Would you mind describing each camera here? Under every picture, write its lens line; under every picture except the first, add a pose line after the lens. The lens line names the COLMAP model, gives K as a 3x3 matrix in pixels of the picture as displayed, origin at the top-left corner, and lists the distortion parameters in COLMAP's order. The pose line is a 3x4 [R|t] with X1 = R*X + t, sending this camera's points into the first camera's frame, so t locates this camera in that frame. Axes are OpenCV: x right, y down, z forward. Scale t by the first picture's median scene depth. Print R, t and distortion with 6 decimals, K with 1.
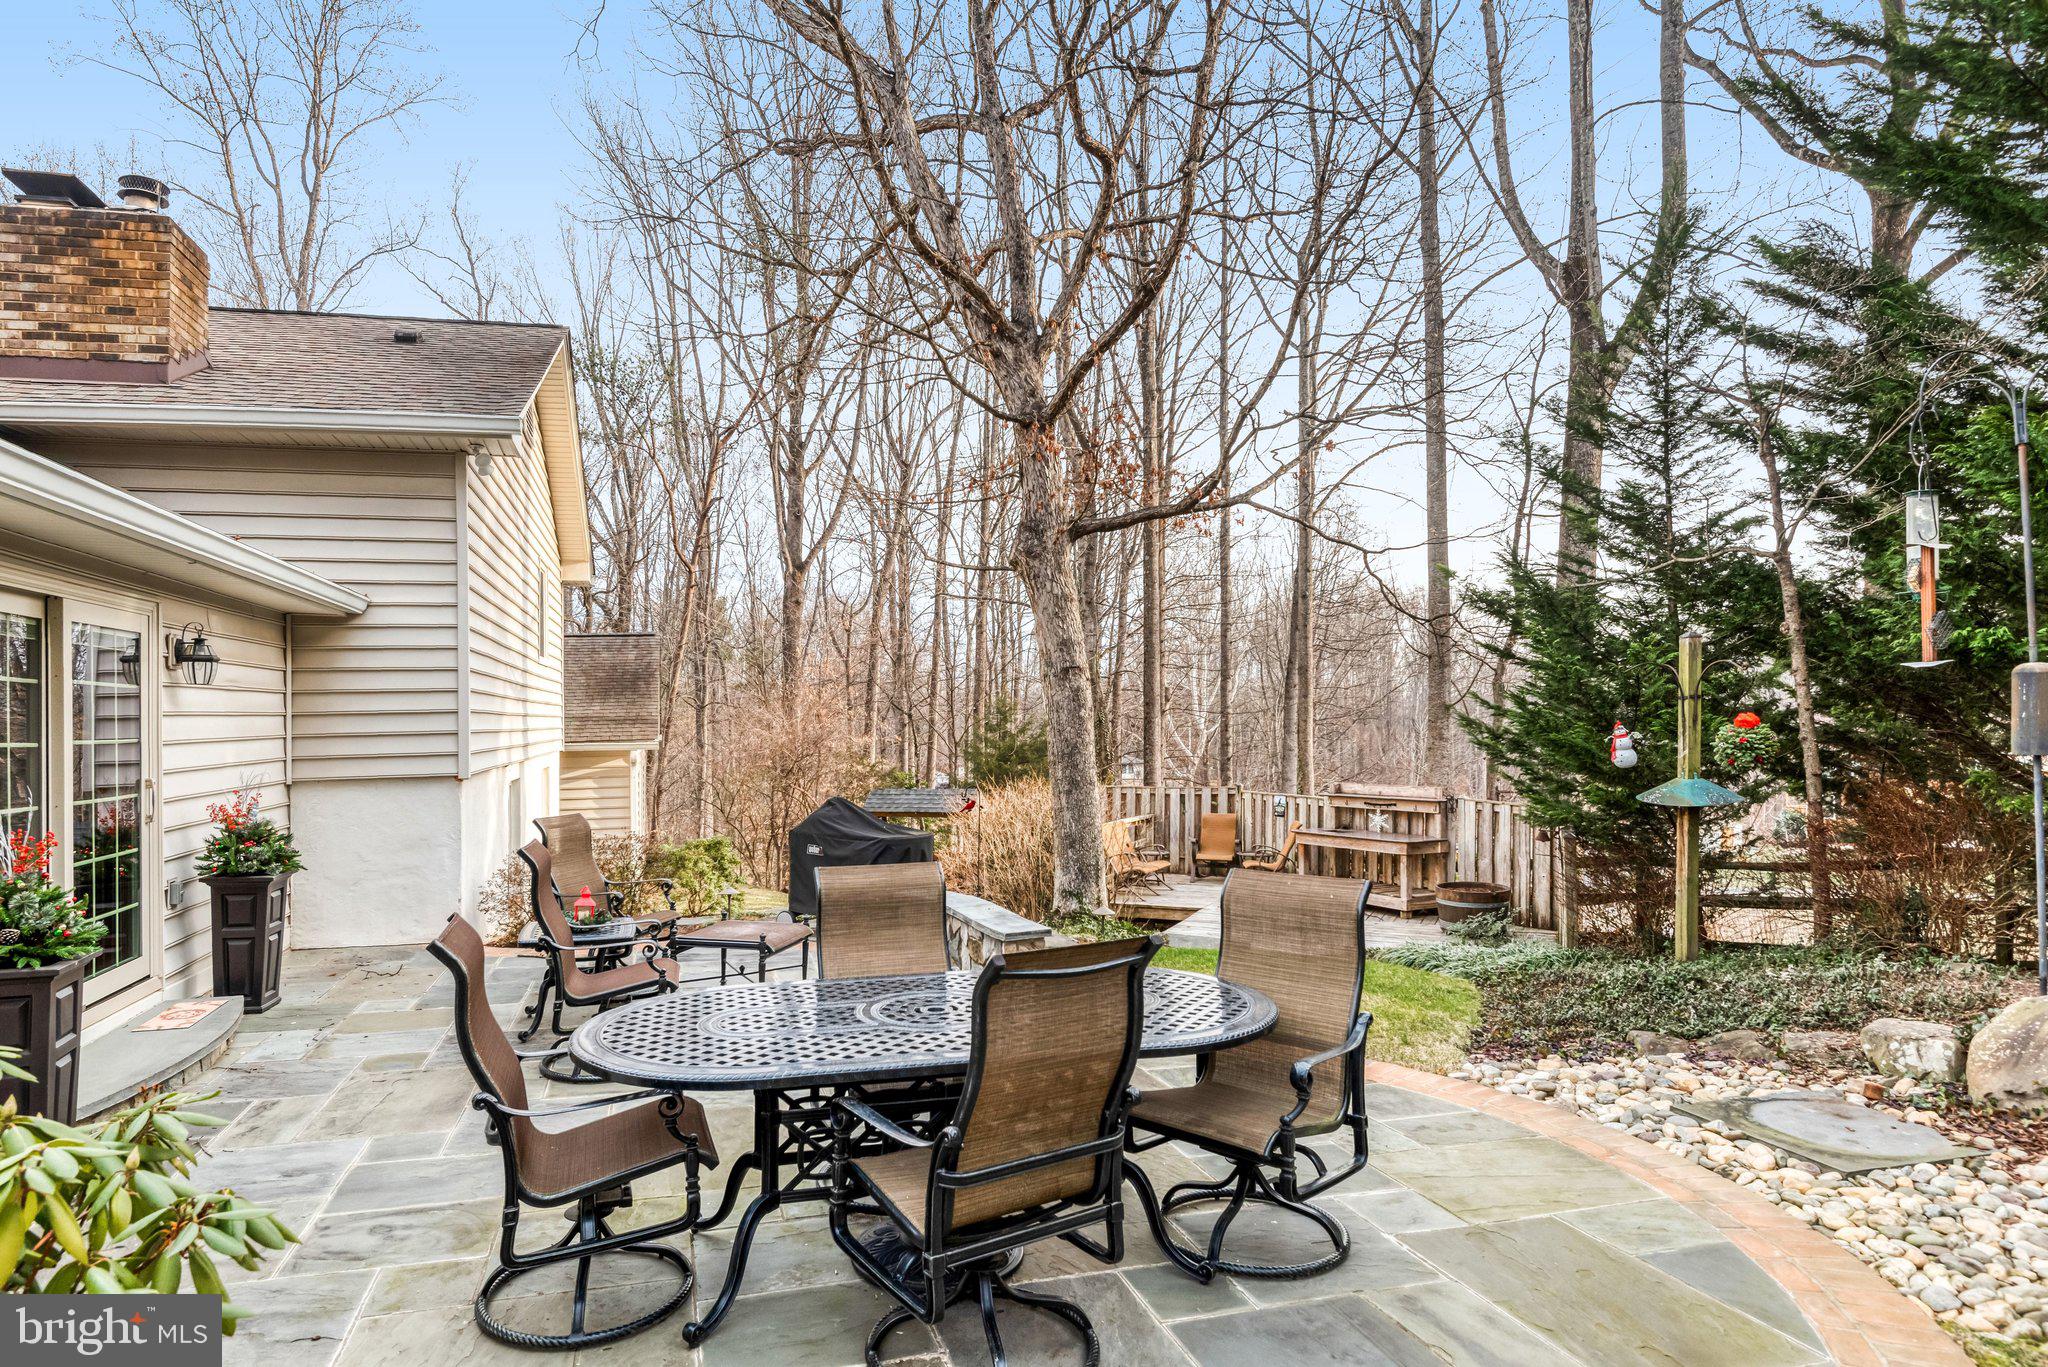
lens RADIAL K [[1146.0, 0, 1026.1], [0, 1146.0, 700.8], [0, 0, 1]] dist [-0.002527, -0.002452]
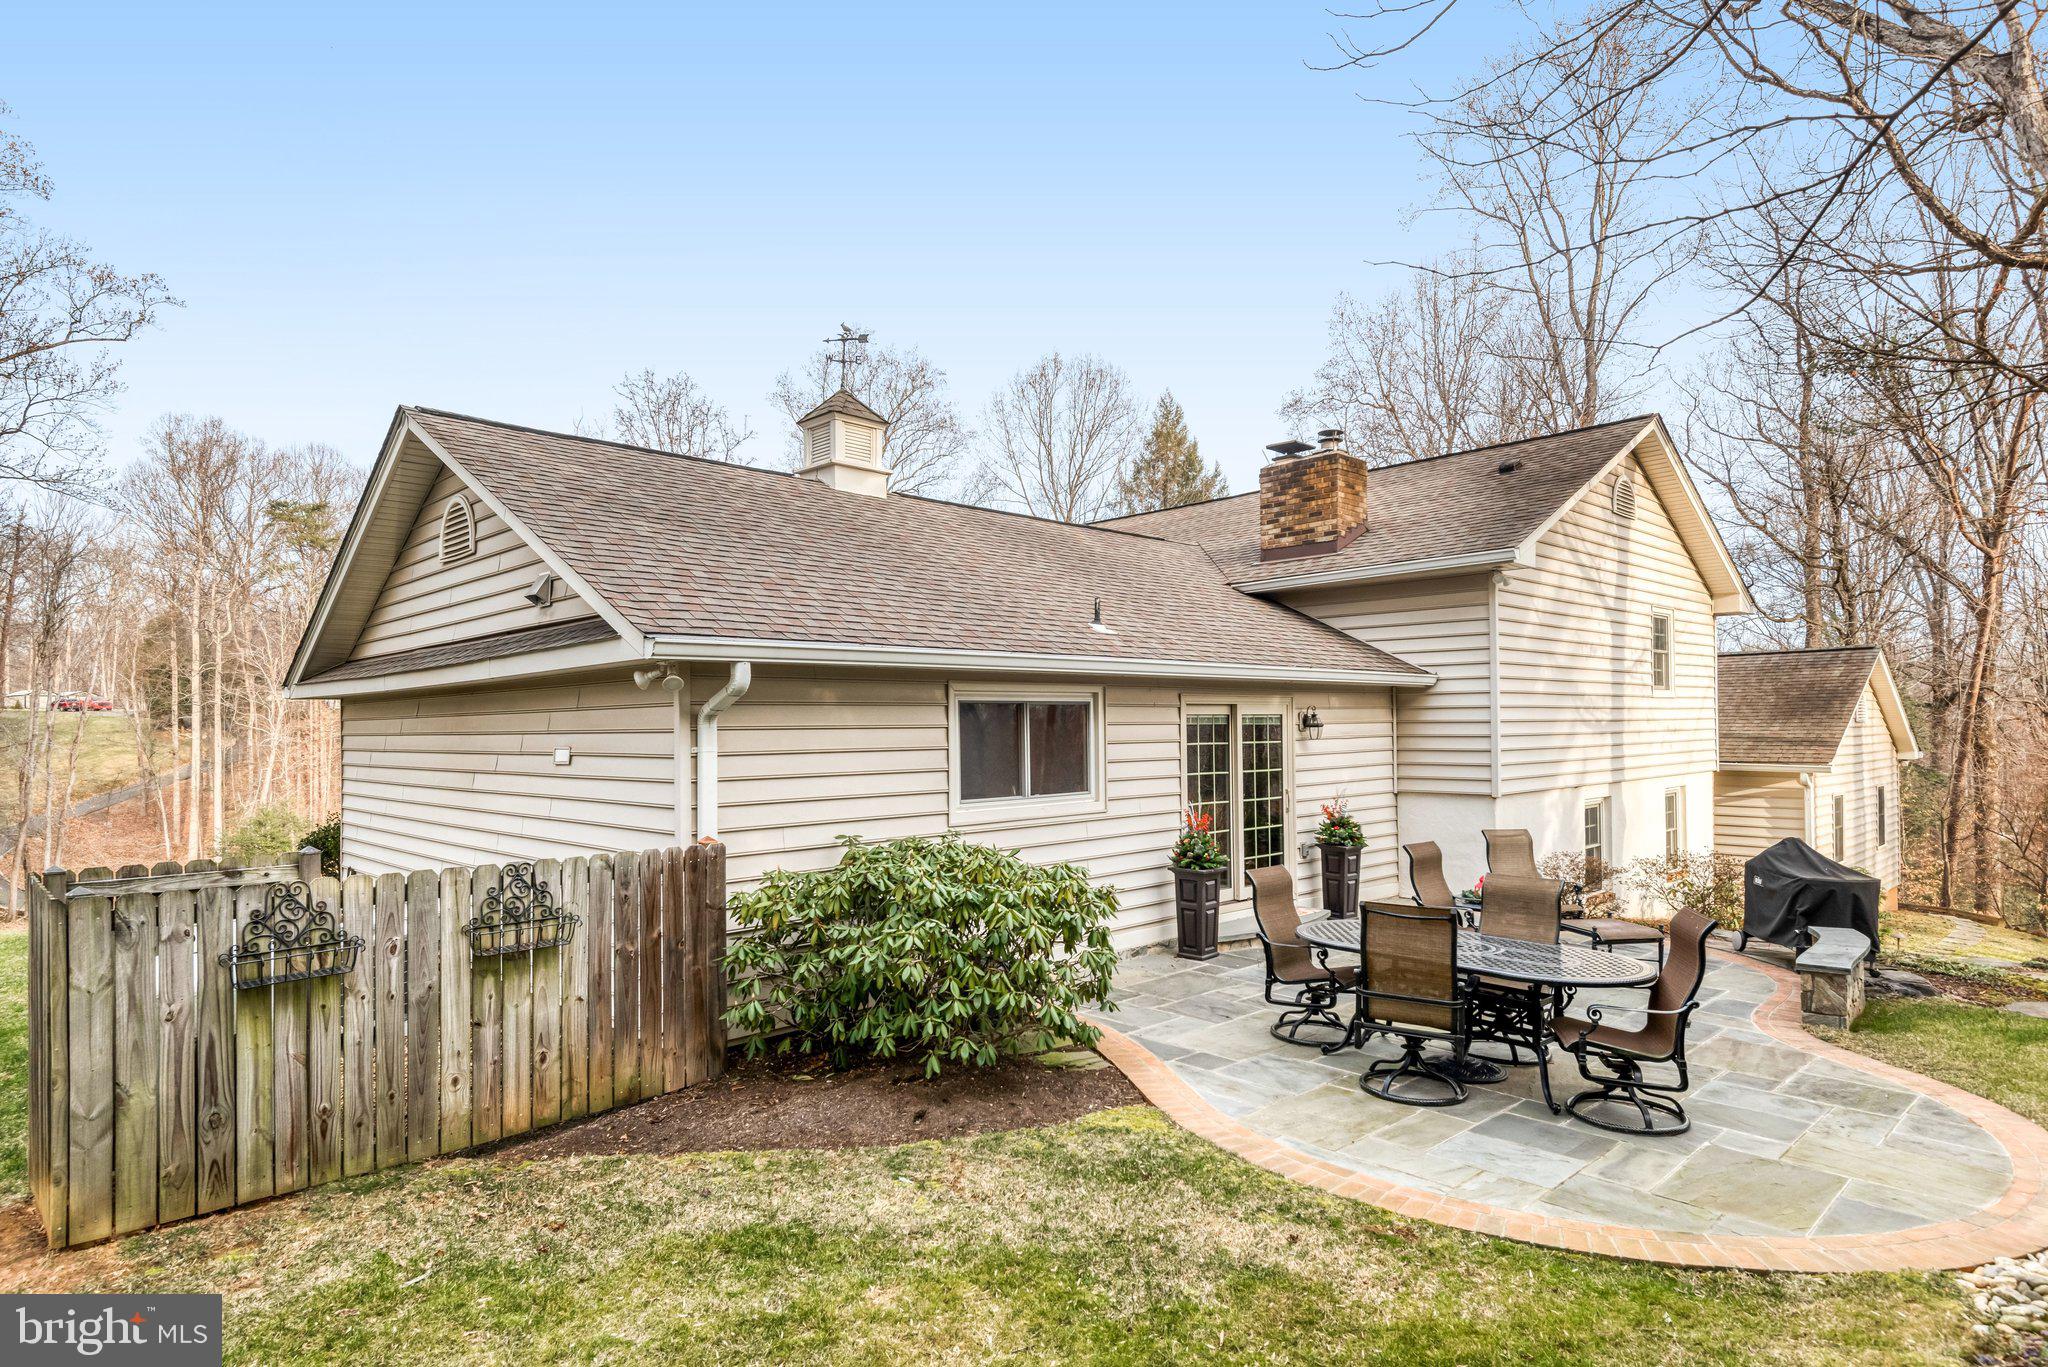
lens RADIAL K [[1146.0, 0, 1025.0], [0, 1146.0, 691.6], [0, 0, 1]] dist [-0.002527, -0.002452]
pose [[0.494802, -0.009258, -0.868957, 0.503629], [0.004472, 0.999957, -0.008107, -0.060310], [0.868994, 0.000126, 0.494822, -0.246206]]
